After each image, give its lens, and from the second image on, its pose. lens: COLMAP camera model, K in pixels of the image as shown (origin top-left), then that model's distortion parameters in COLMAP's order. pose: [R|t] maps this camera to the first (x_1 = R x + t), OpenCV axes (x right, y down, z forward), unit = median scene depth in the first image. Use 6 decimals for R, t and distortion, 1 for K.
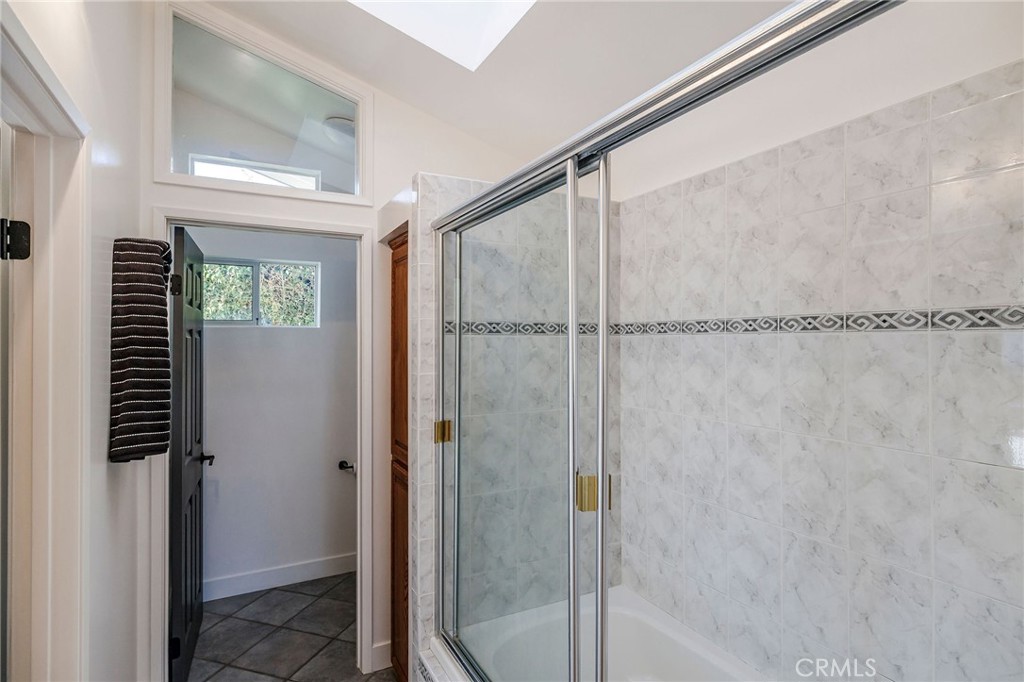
lens RADIAL K [[538.2, 0, 510.7], [0, 538.2, 334.9], [0, 0, 1]] dist [0.006071, 0.000527]
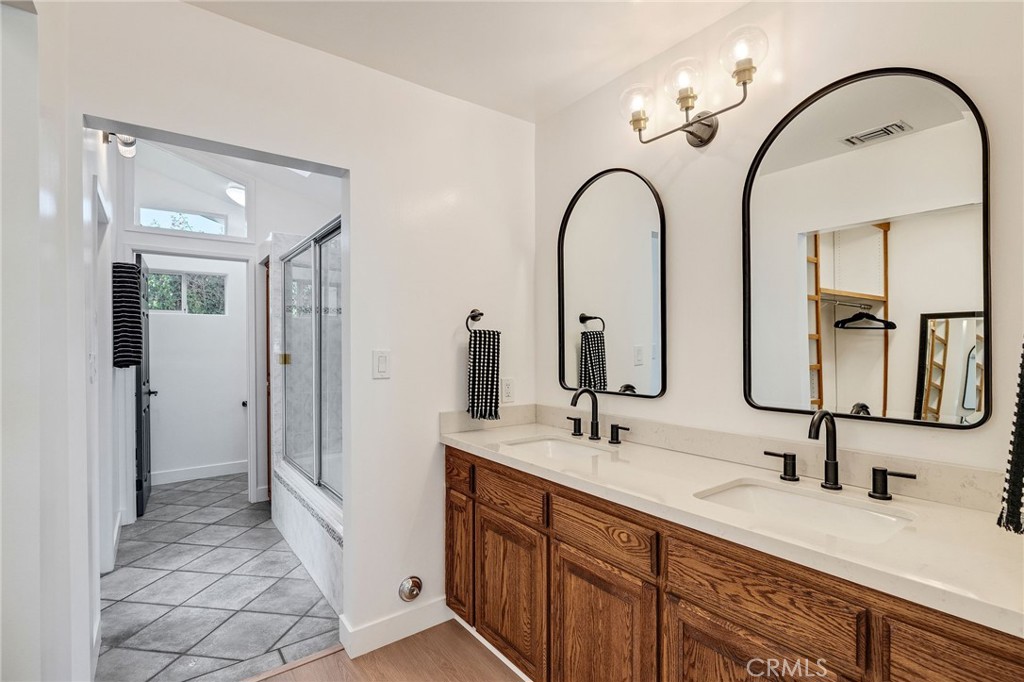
lens RADIAL K [[495.3, 0, 514.4], [0, 495.3, 350.4], [0, 0, 1]] dist [-0.007211, 0.003777]
pose [[0.988277, -0.002861, 0.152647, 0.332826], [0.000073, 0.999833, 0.018267, 0.082586], [-0.152674, -0.018042, 0.988112, -0.734668]]
